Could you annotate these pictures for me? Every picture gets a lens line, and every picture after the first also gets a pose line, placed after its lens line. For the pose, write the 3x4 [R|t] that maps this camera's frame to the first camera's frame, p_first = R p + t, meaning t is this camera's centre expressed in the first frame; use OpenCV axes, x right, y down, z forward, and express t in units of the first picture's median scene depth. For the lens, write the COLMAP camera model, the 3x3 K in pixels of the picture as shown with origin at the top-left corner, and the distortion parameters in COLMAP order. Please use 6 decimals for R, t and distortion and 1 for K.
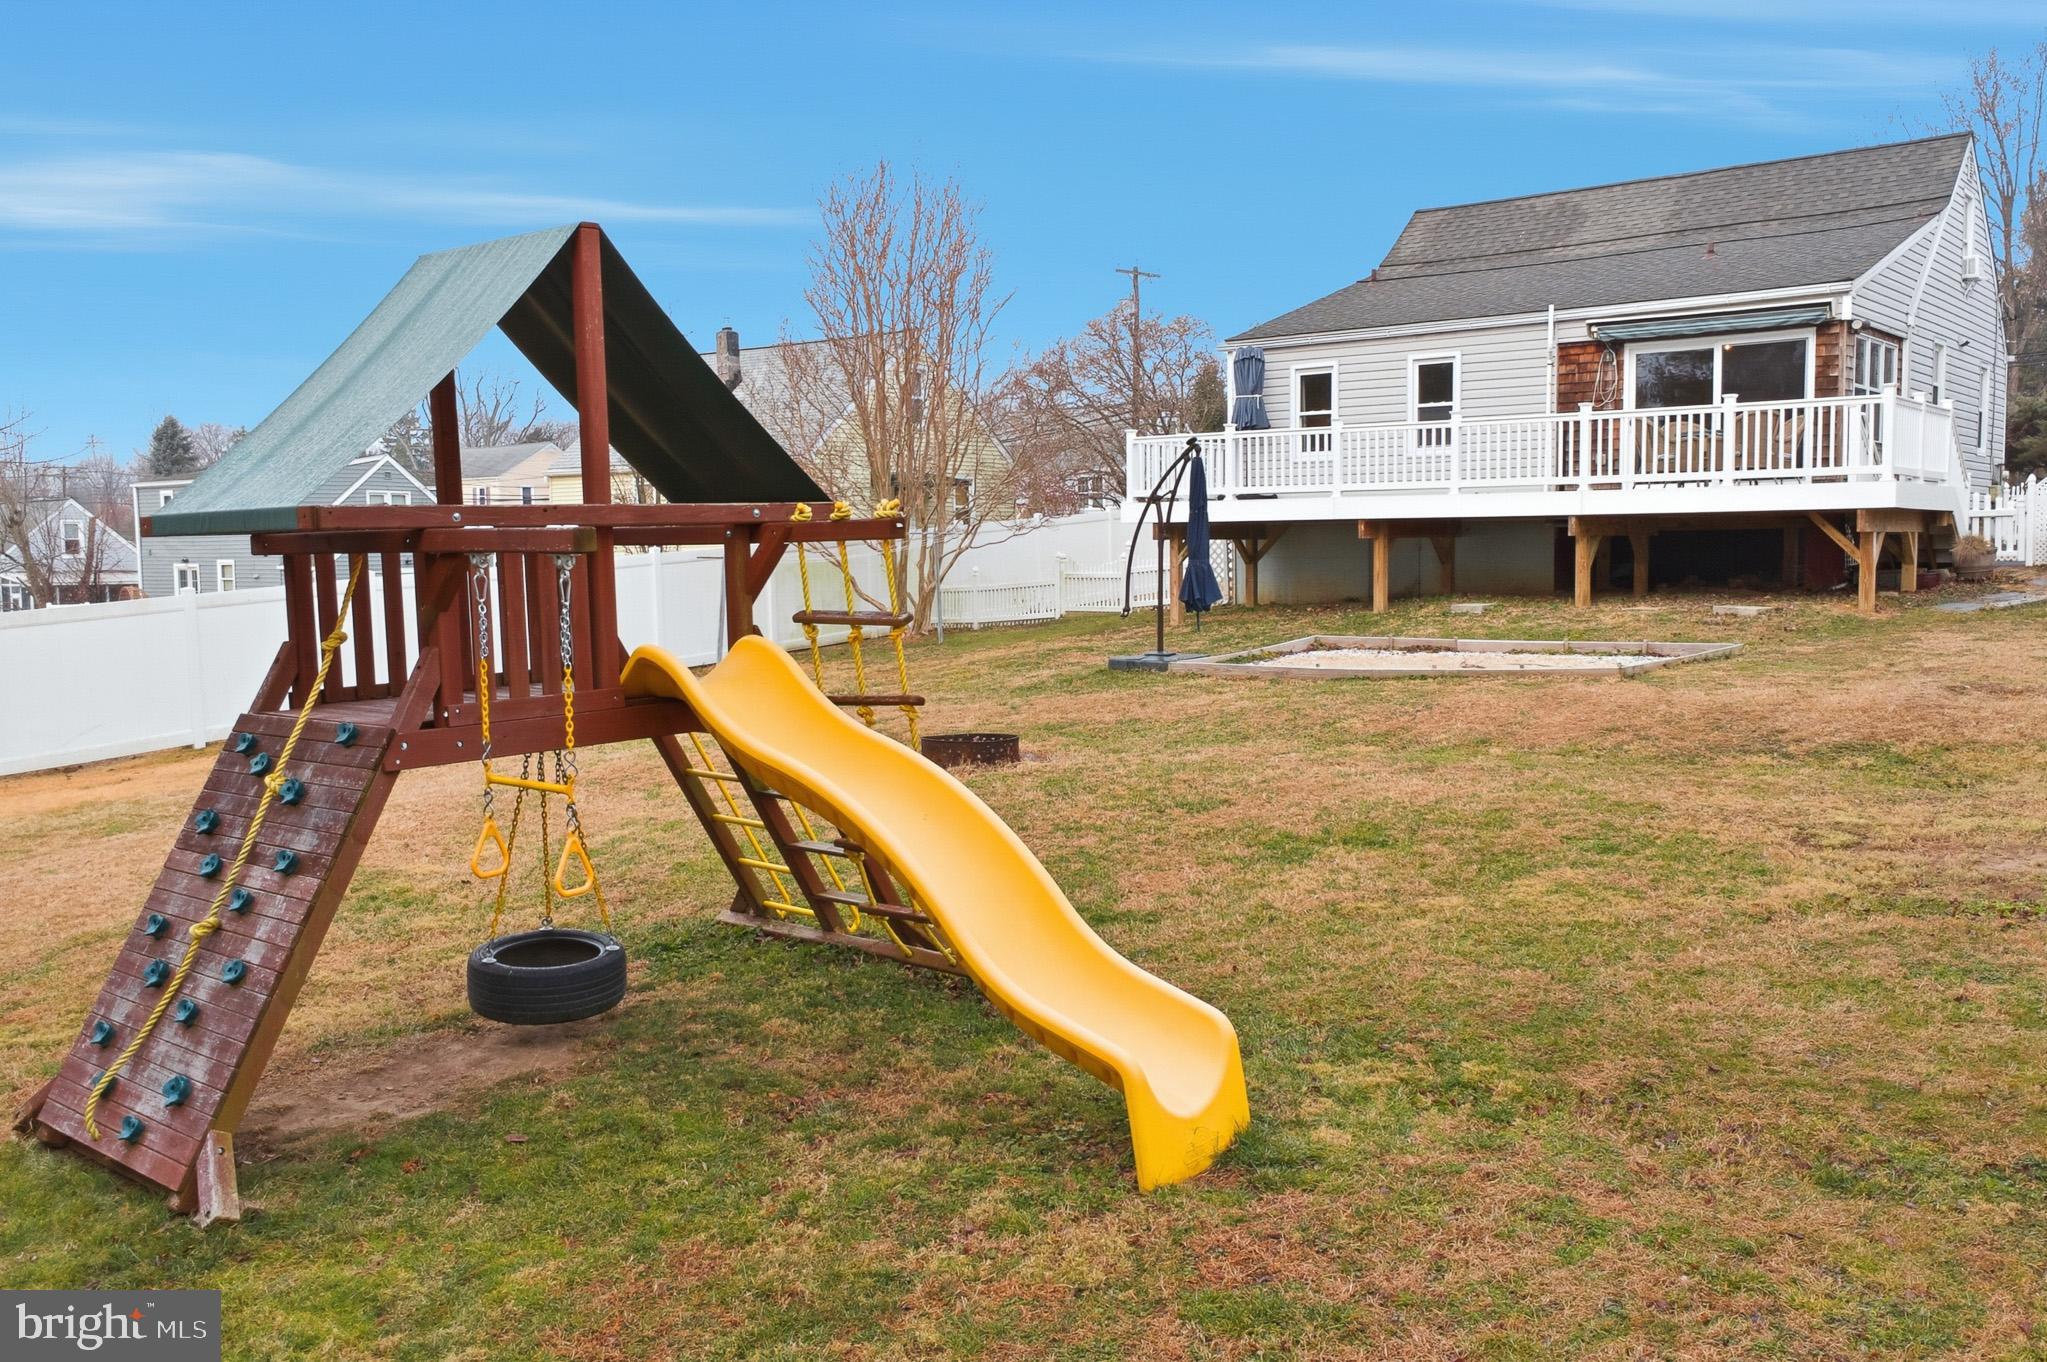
lens RADIAL K [[1749.5, 0, 1012.9], [0, 1749.5, 692.8], [0, 0, 1]] dist [0.018626, 0.003192]
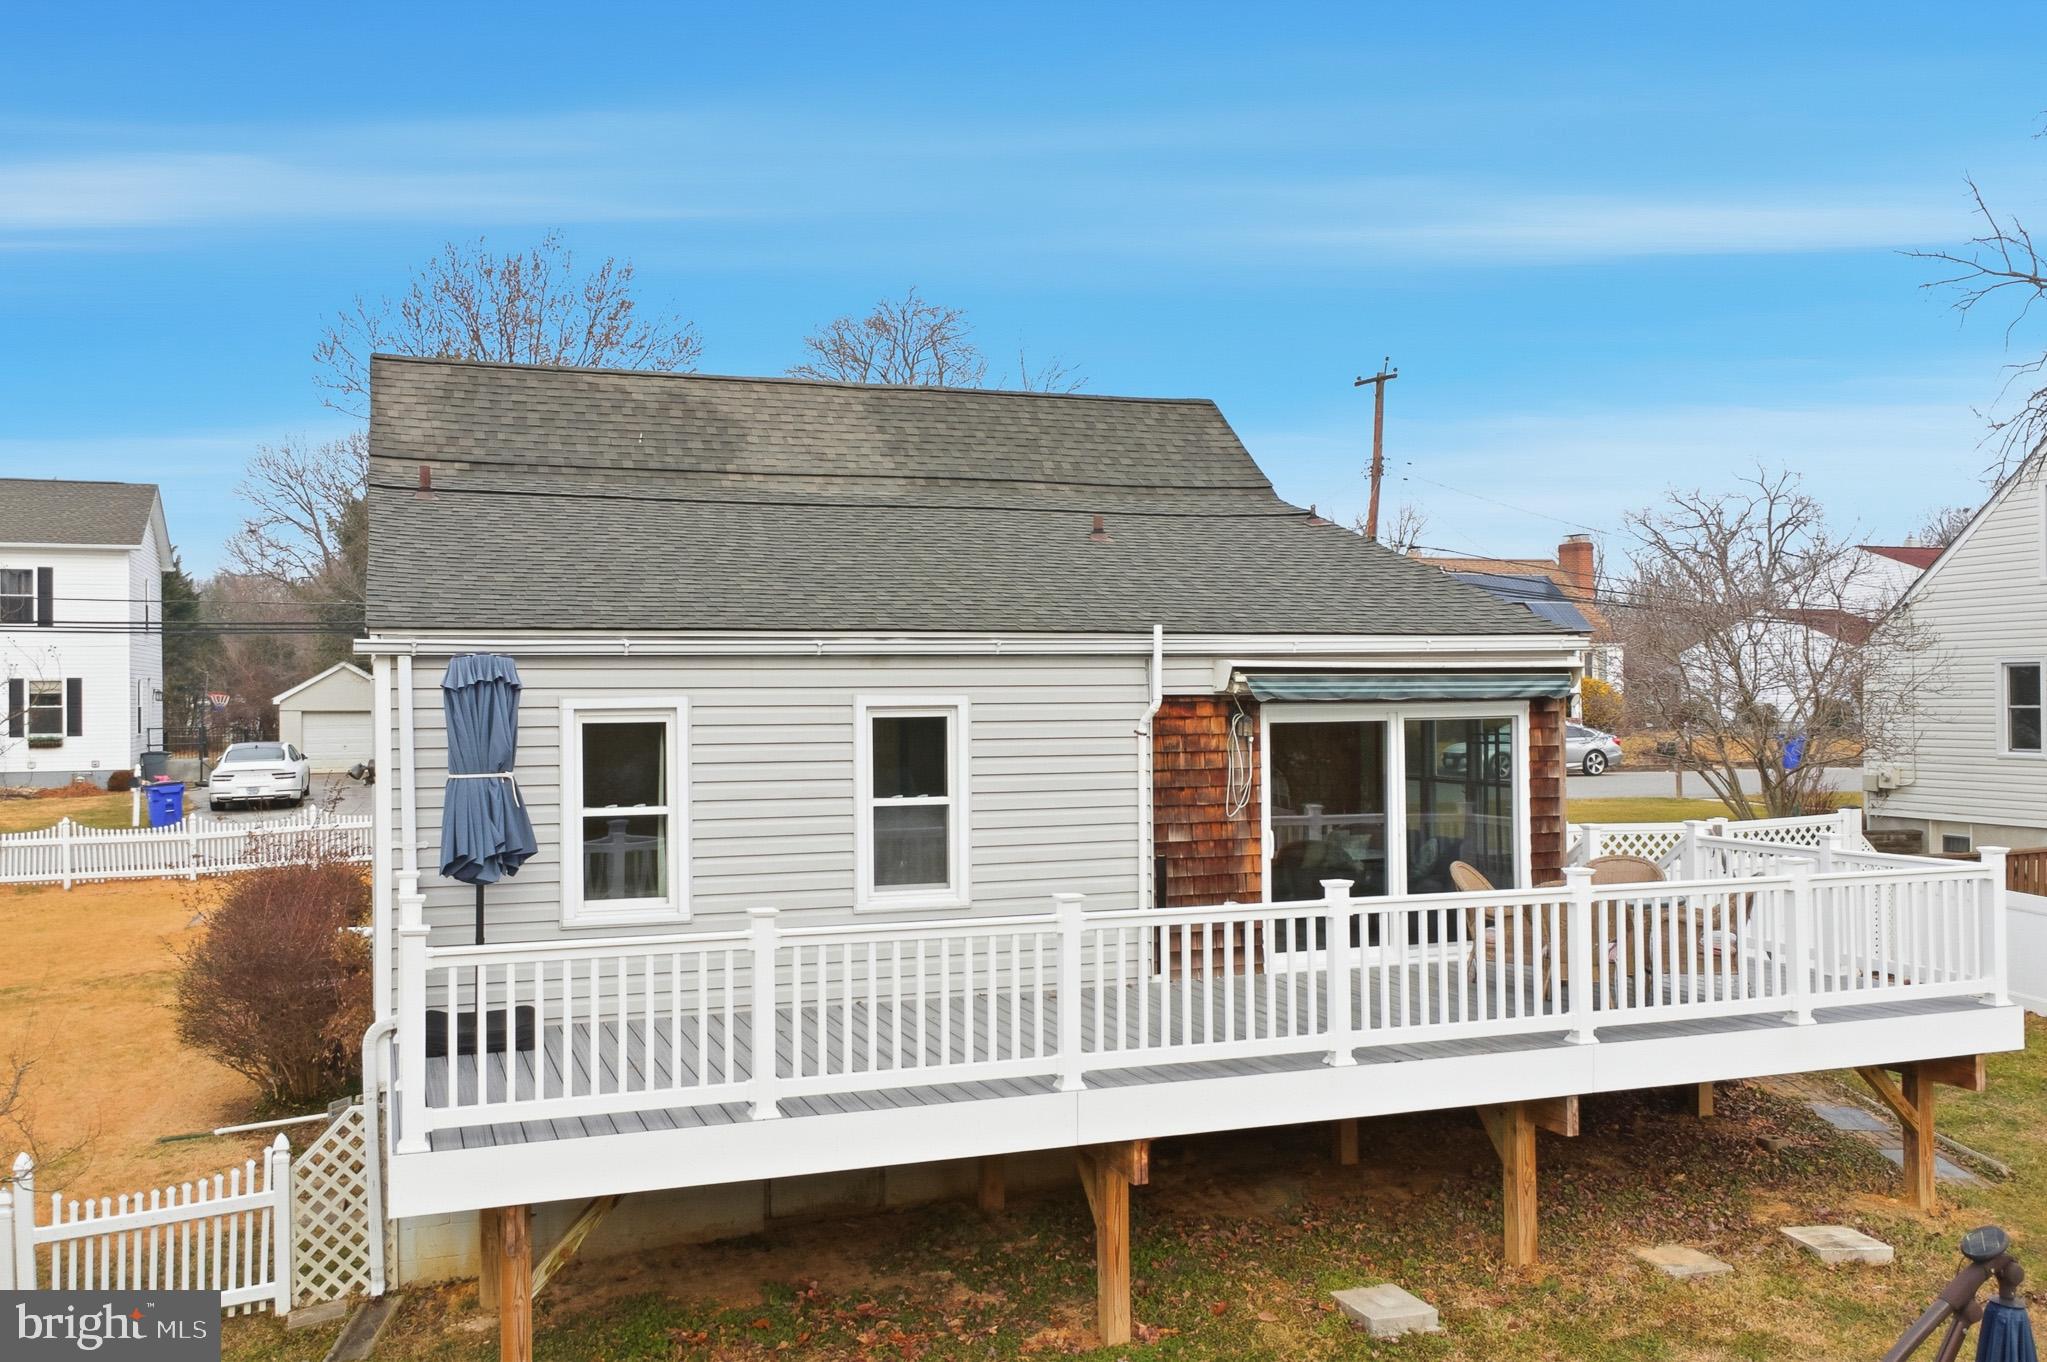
lens RADIAL K [[1749.5, 0, 1069.1], [0, 1749.5, 651.7], [0, 0, 1]] dist [0.018626, 0.003192]
pose [[0.526362, 0.031576, 0.849674, -0.155162], [0.075859, 0.993581, -0.083918, -0.171595], [-0.846870, 0.108627, 0.520588, 0.752639]]
